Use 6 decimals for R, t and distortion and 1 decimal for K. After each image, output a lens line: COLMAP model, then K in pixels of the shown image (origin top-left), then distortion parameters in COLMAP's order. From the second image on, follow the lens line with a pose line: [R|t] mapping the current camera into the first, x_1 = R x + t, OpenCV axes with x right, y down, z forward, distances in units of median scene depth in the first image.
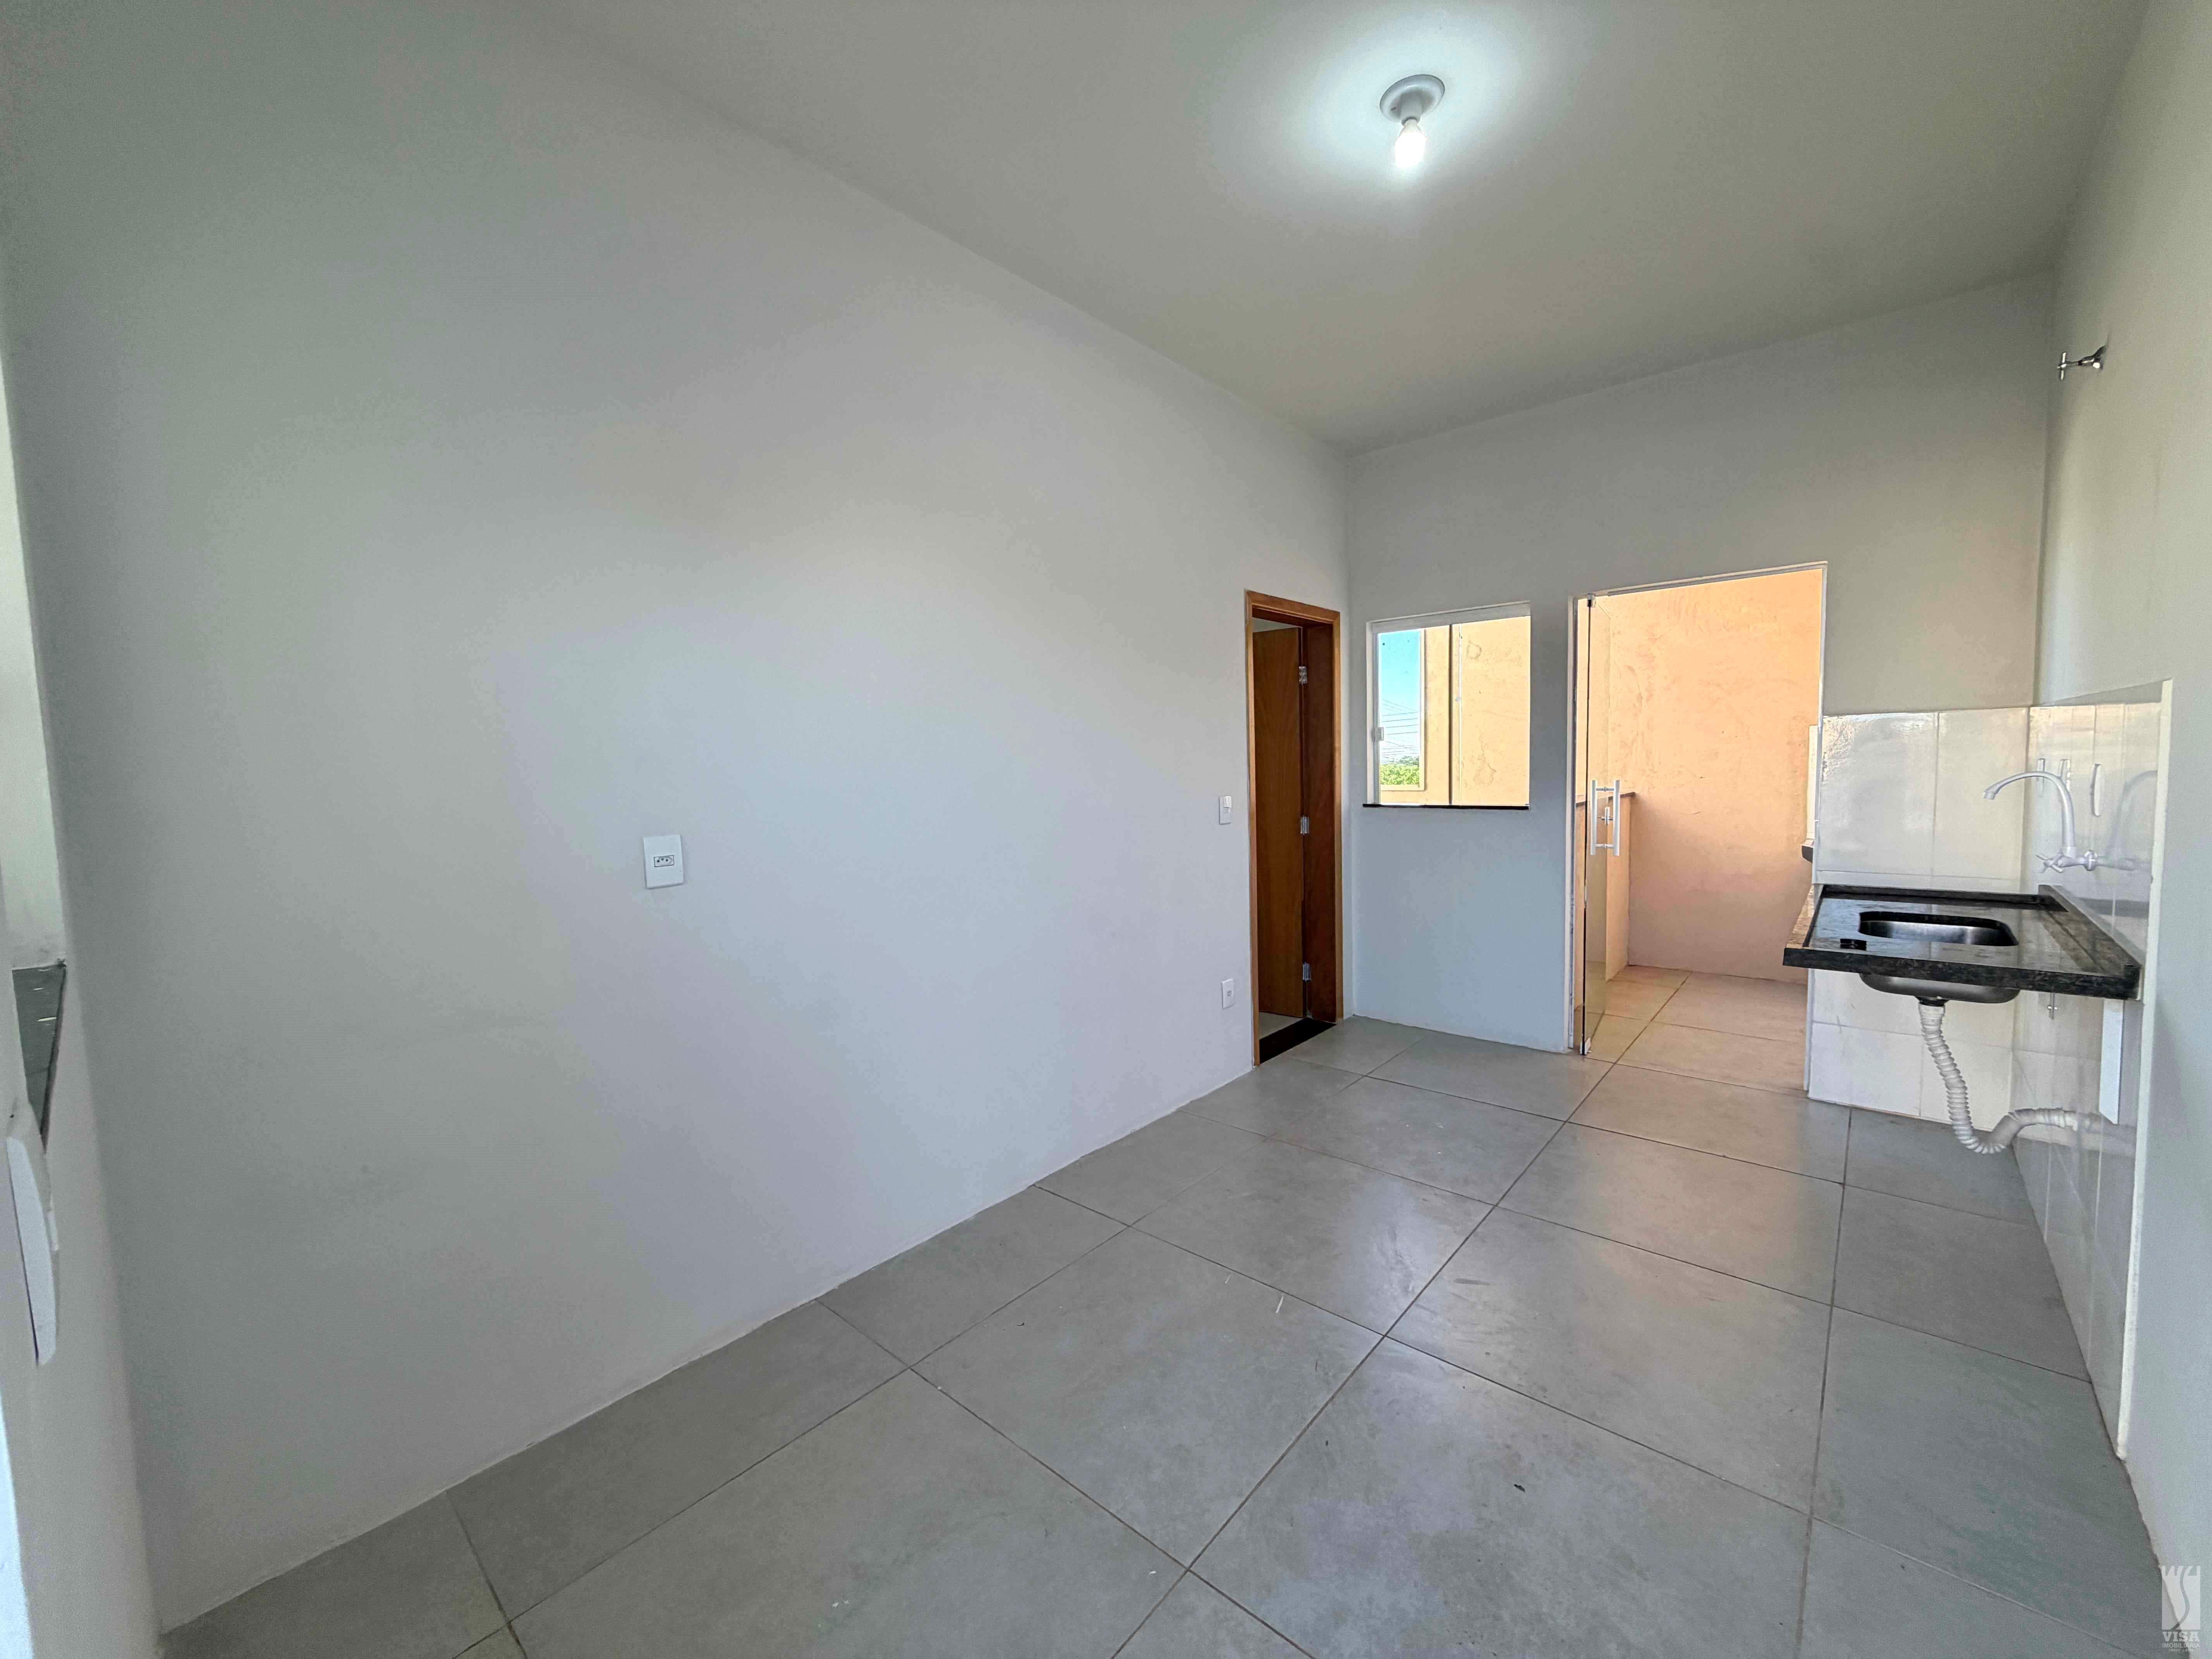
lens RADIAL K [[879.9, 0, 1100.0], [0, 879.9, 819.1], [0, 0, 1]] dist [0.006515, -0.001162]
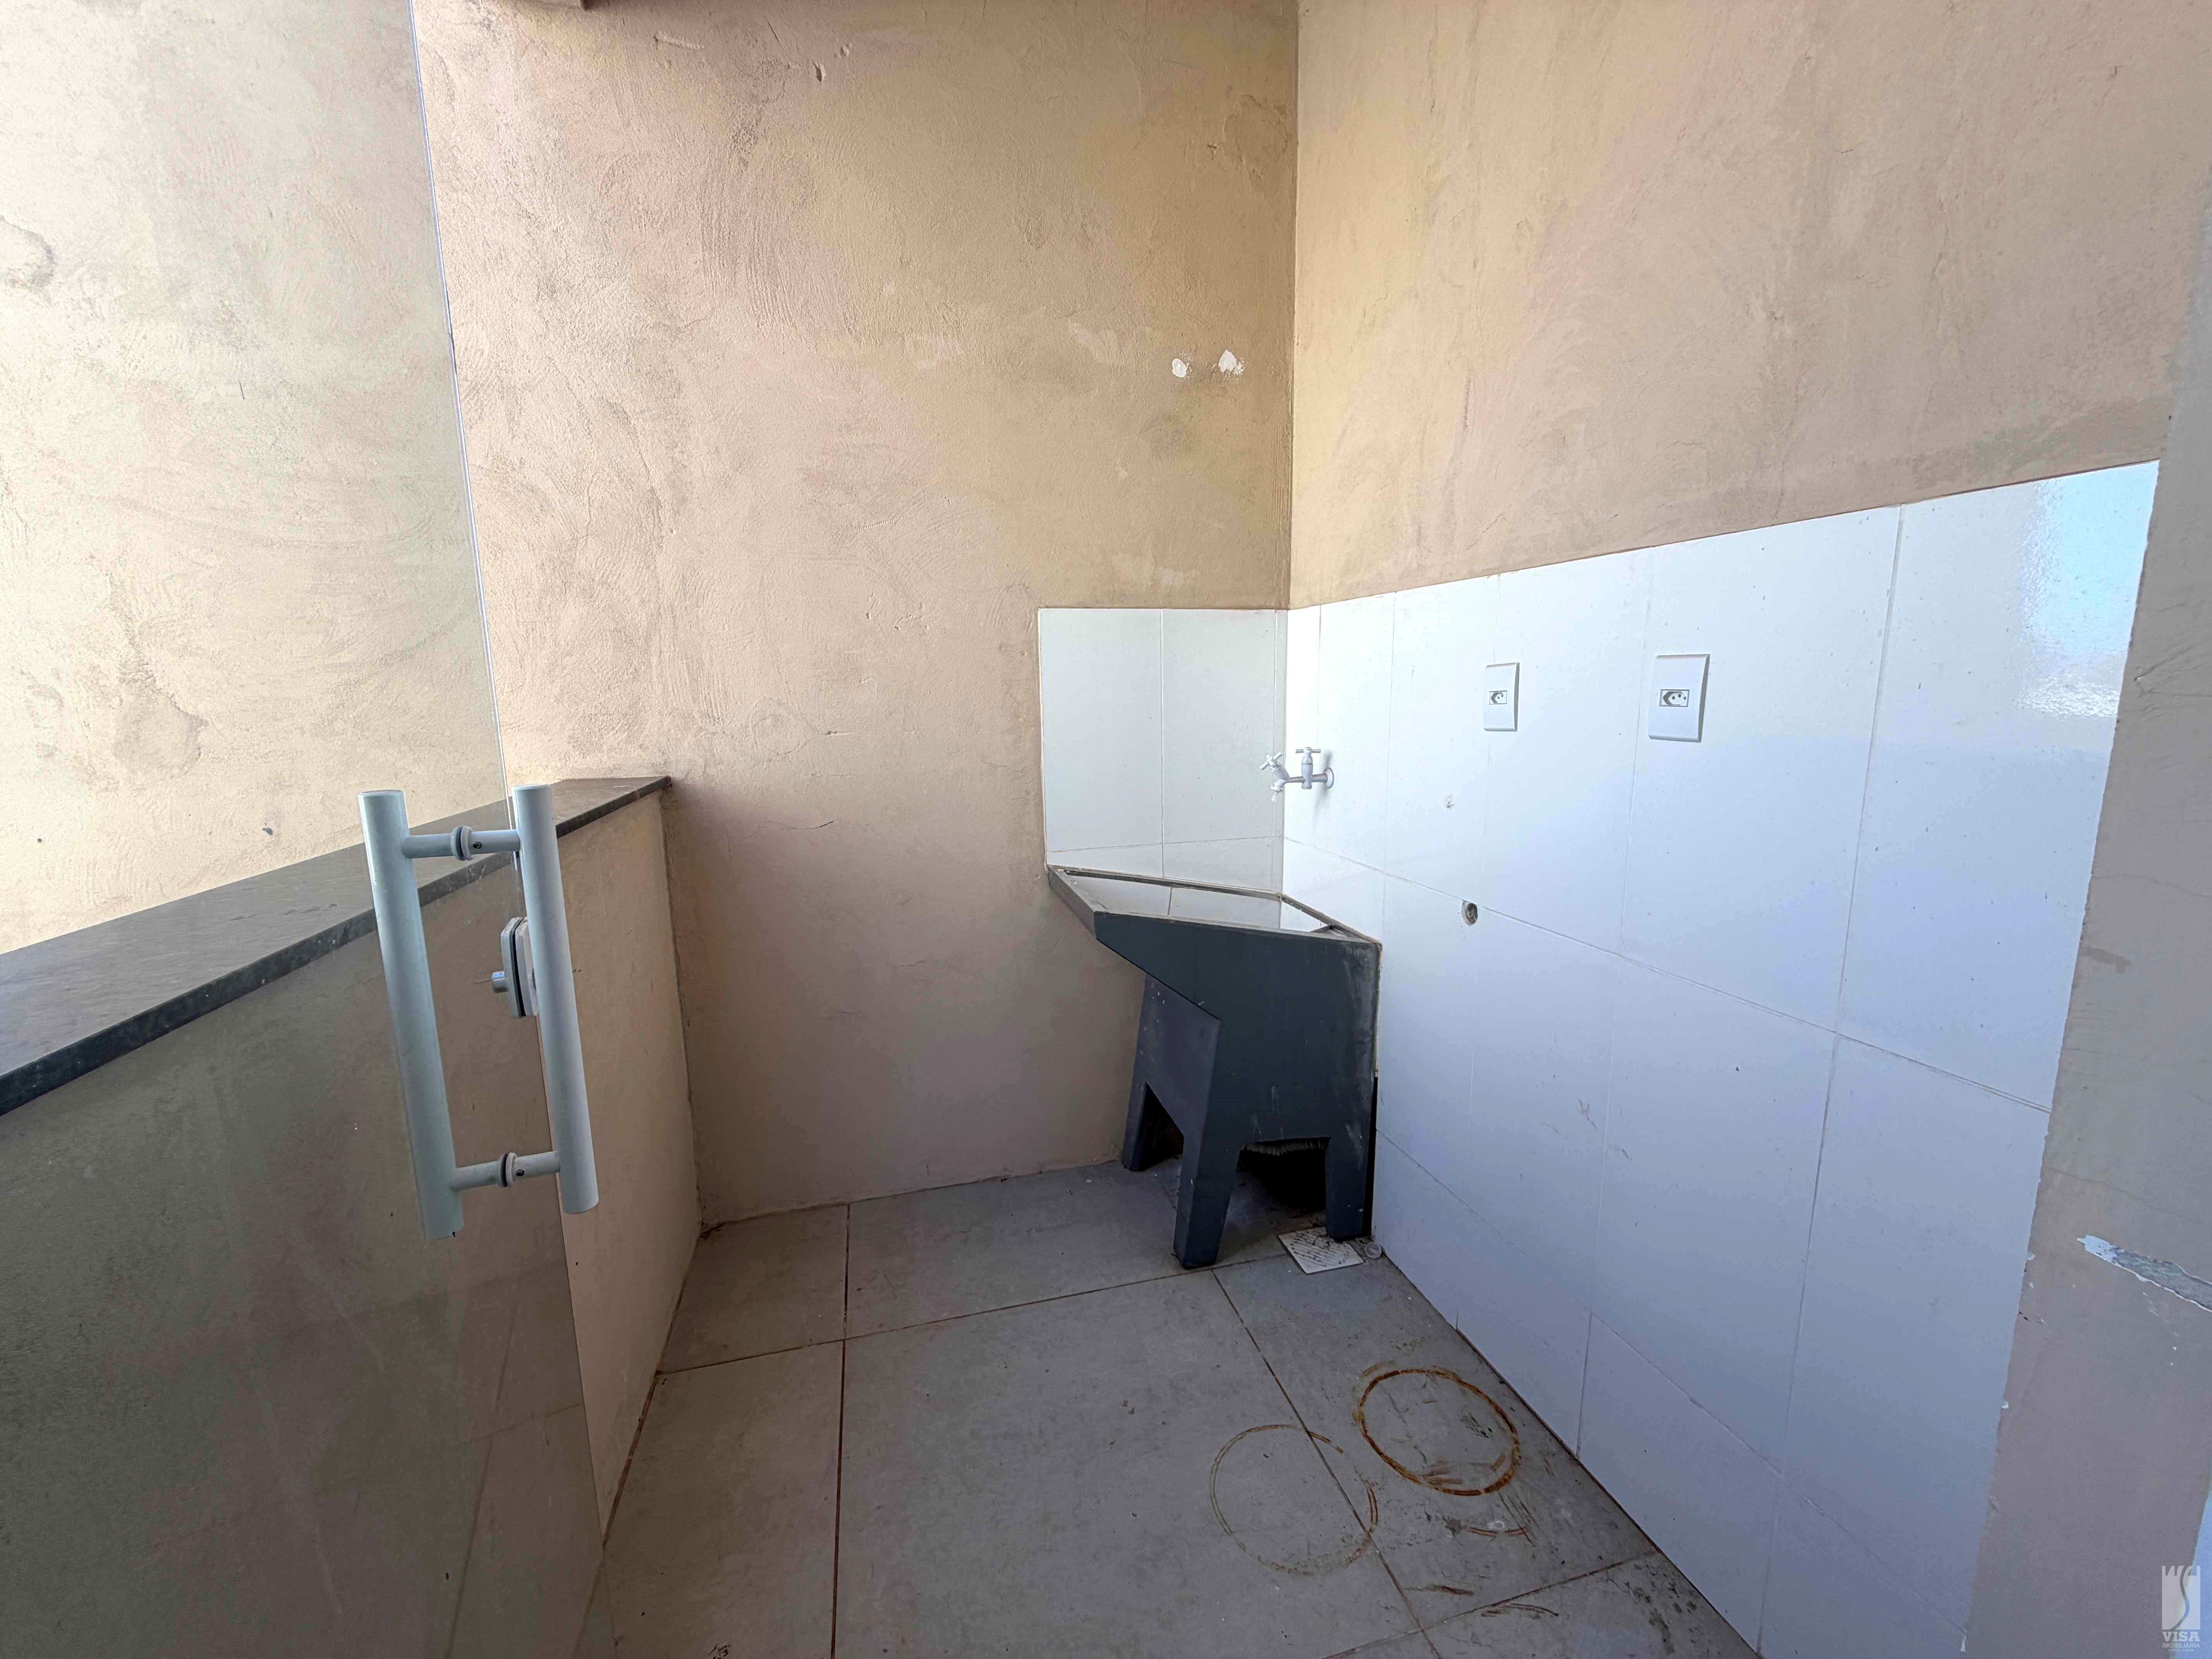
lens RADIAL K [[879.9, 0, 1104.4], [0, 879.9, 820.7], [0, 0, 1]] dist [0.006515, -0.001162]
pose [[0.553471, -0.121602, 0.823944, 0.415804], [0.051552, 0.992389, 0.111833, -0.044699], [-0.831272, -0.019420, 0.555527, 0.668336]]
